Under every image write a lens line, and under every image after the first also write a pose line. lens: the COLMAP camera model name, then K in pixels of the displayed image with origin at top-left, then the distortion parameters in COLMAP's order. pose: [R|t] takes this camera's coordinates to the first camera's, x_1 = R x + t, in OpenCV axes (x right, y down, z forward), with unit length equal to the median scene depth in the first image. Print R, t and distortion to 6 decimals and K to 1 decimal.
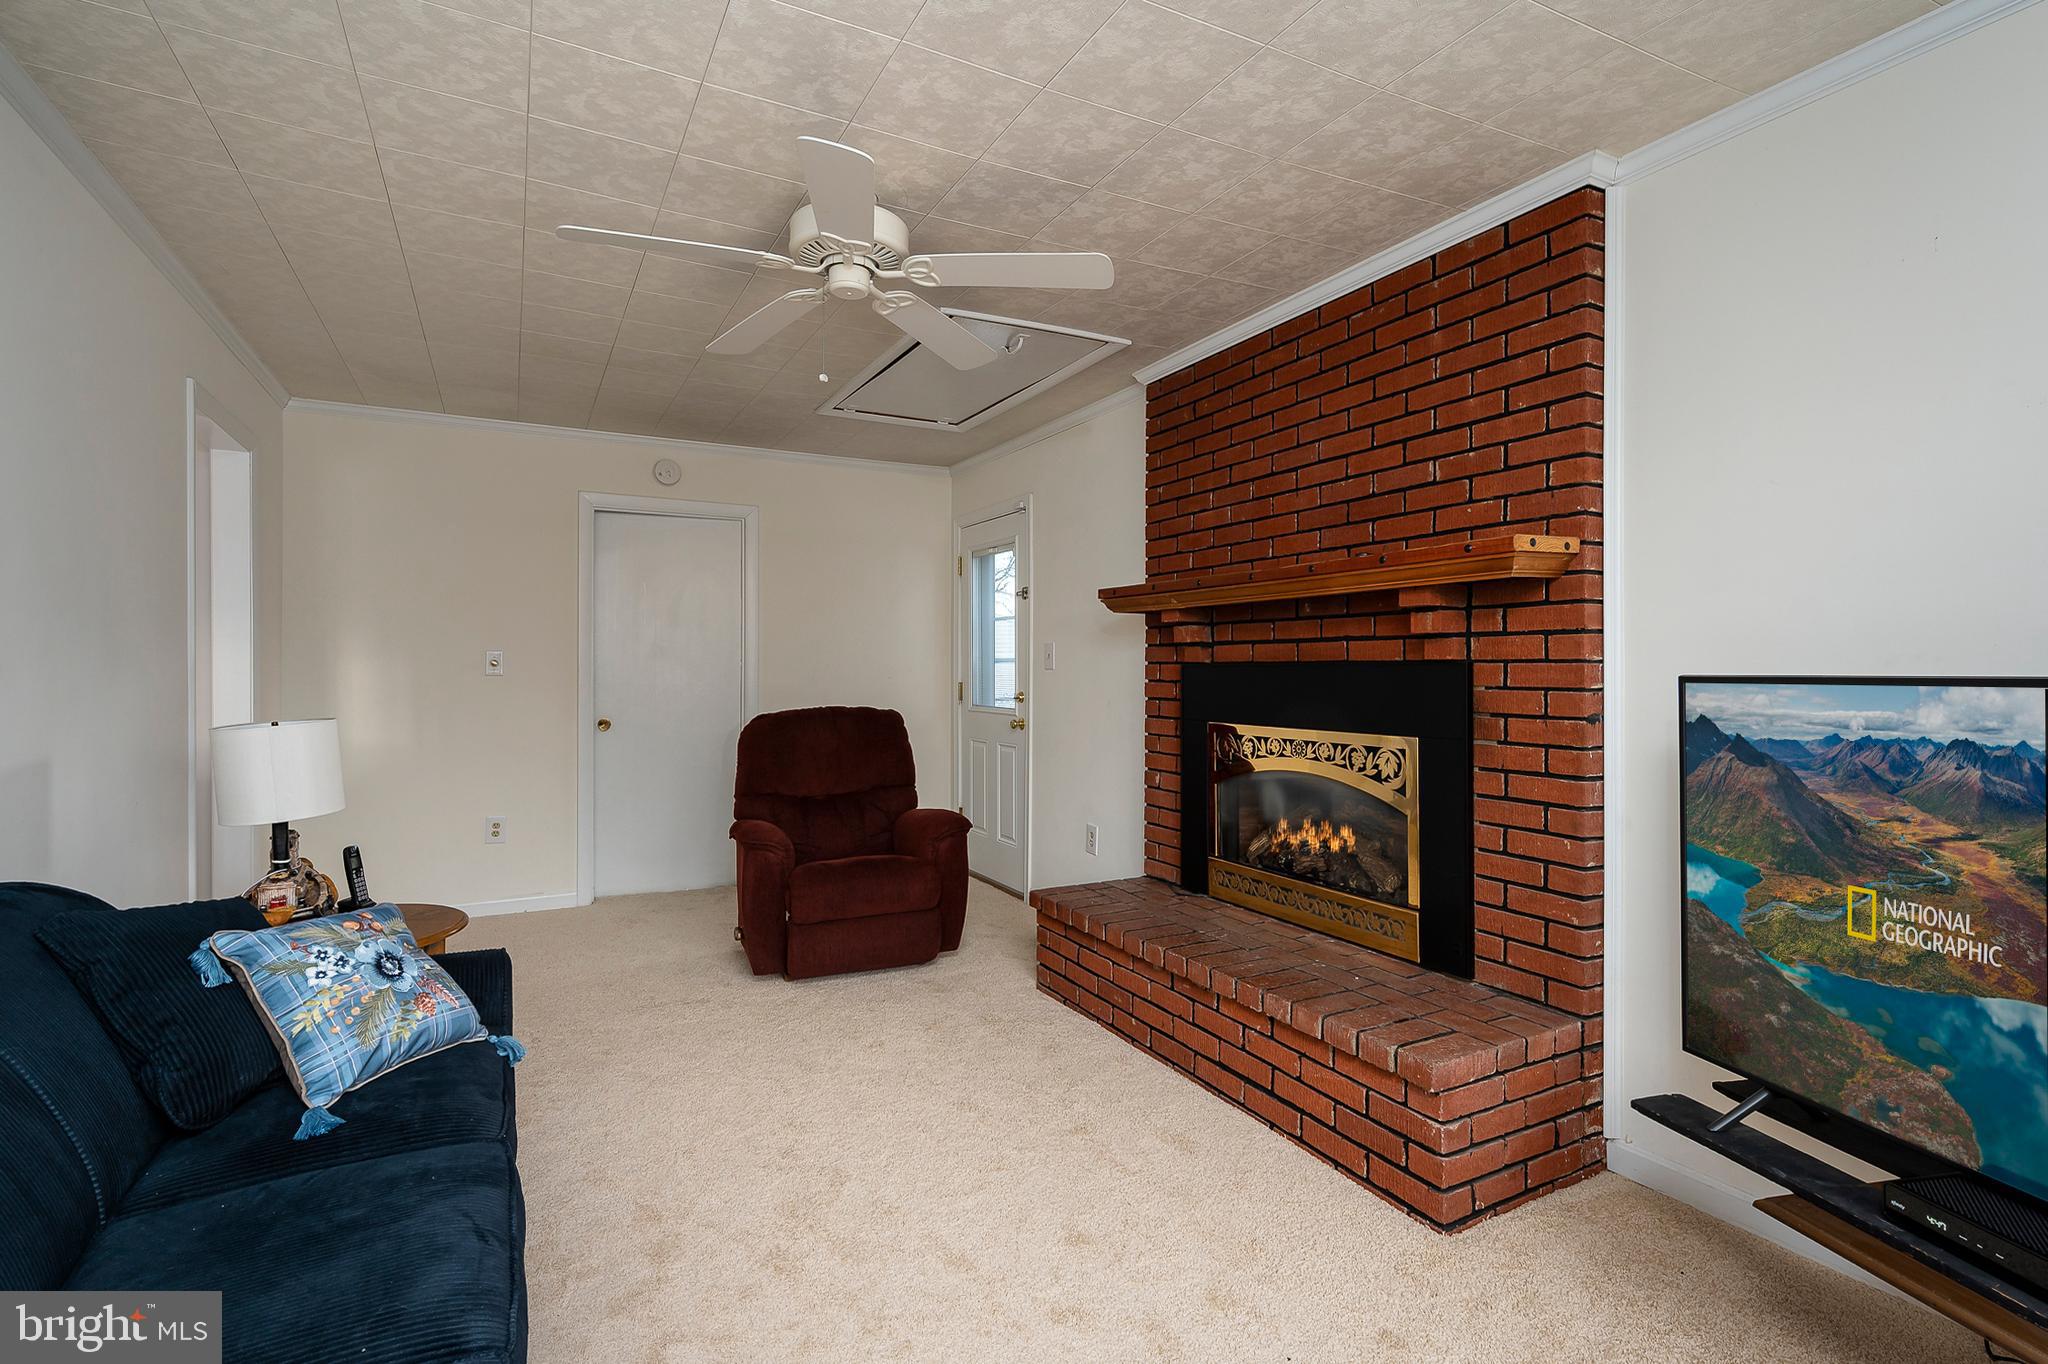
lens RADIAL K [[930.1, 0, 1013.7], [0, 930.1, 673.1], [0, 0, 1]] dist [-0.001154, -0.000422]
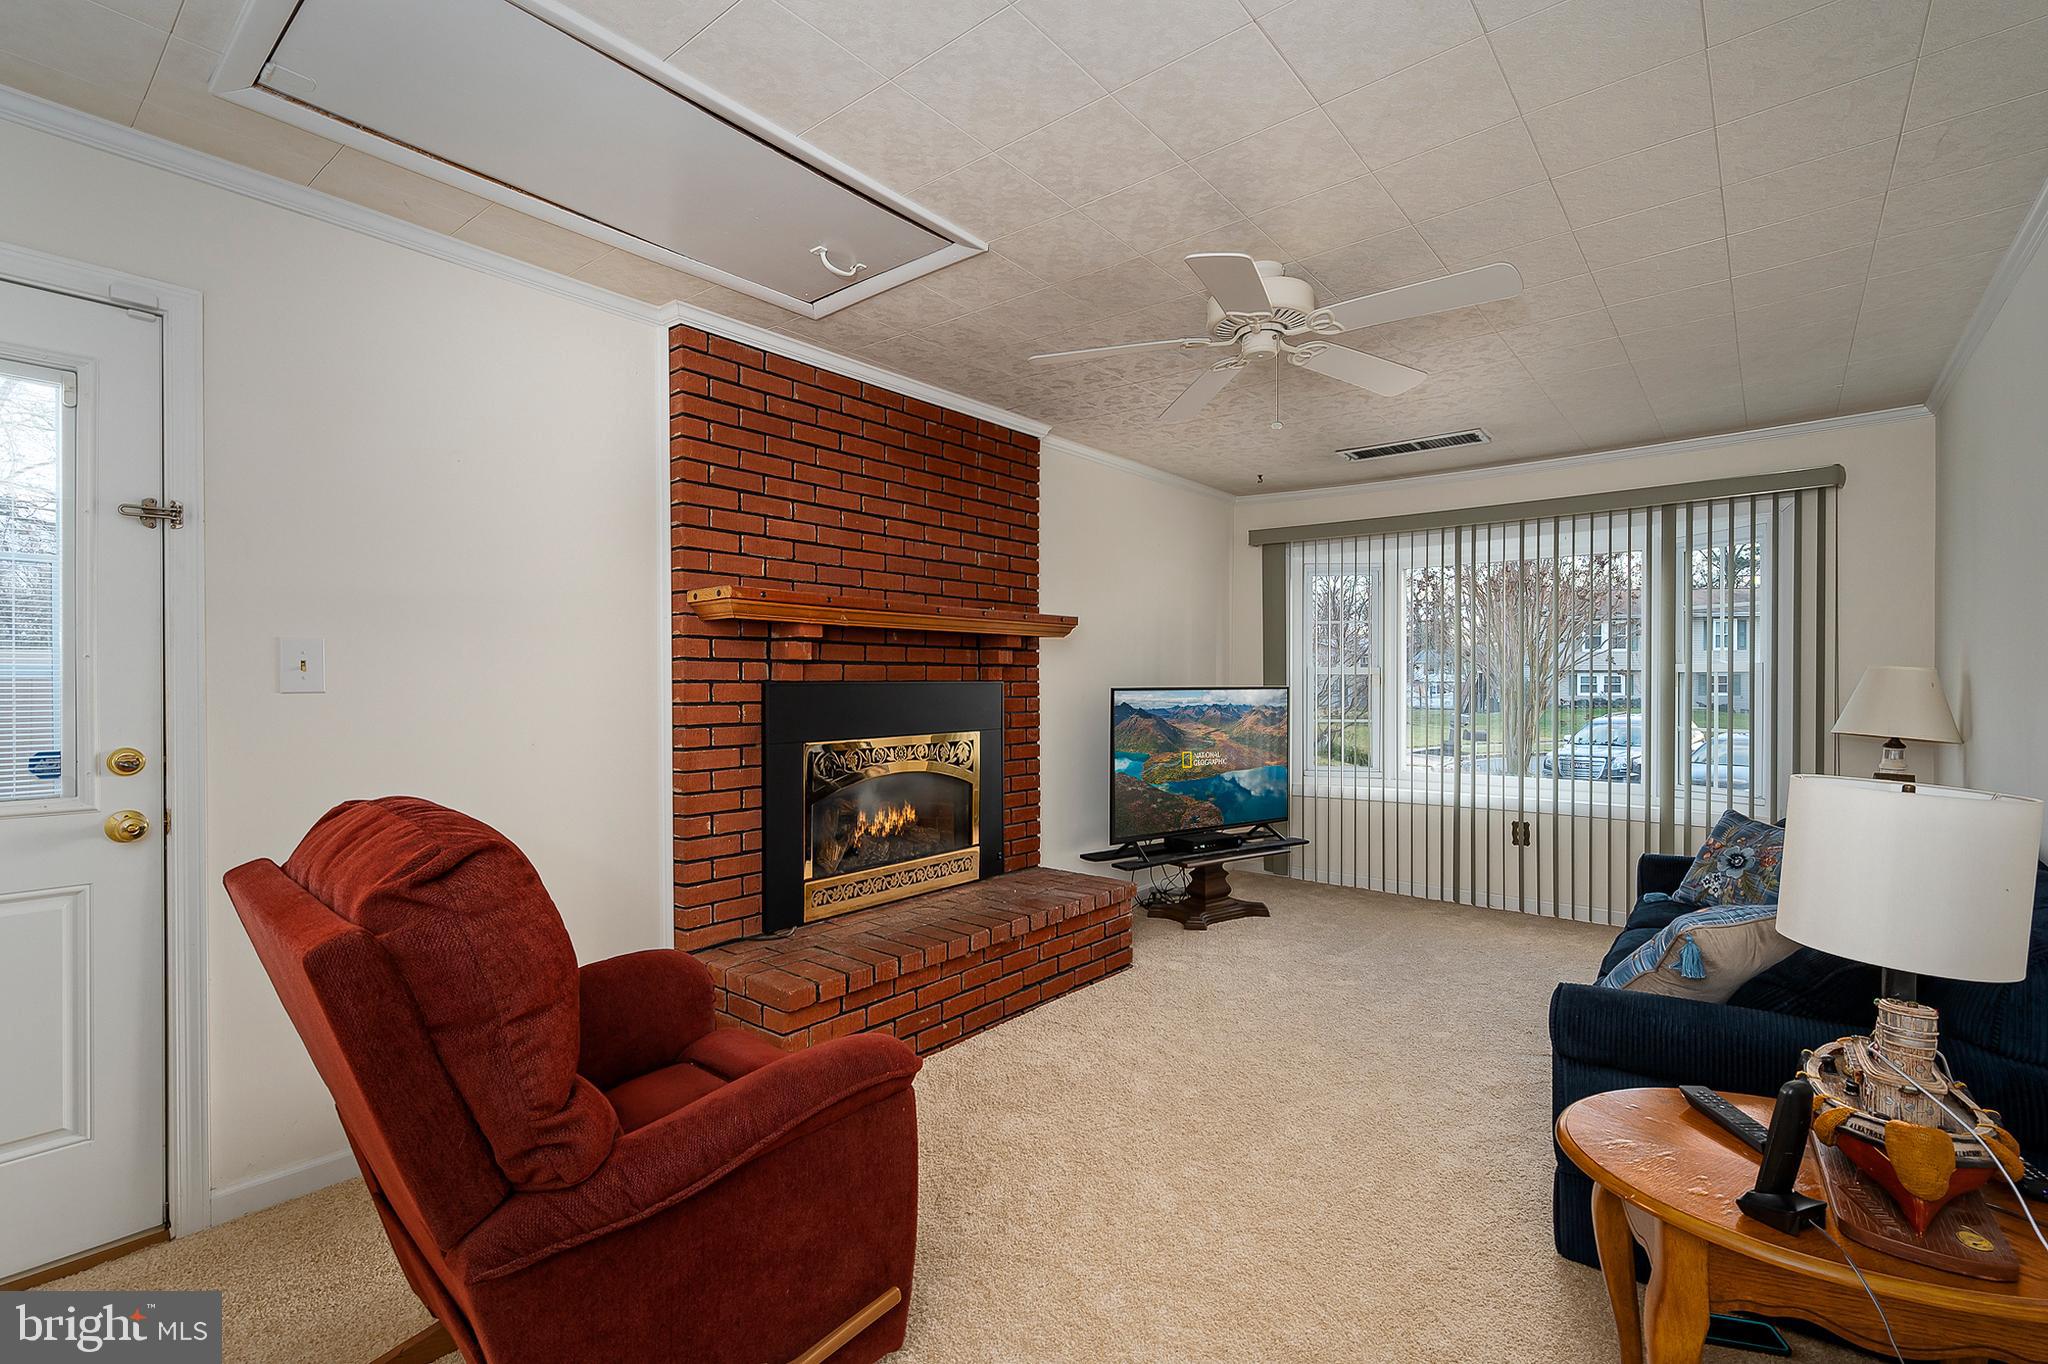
lens RADIAL K [[930.1, 0, 1017.4], [0, 930.1, 681.3], [0, 0, 1]] dist [-0.001154, -0.000422]
pose [[-0.373112, 0.001487, 0.927785, -0.959727], [0.010463, 0.999942, 0.002605, -0.014764], [-0.927727, 0.010680, -0.373106, 1.446002]]
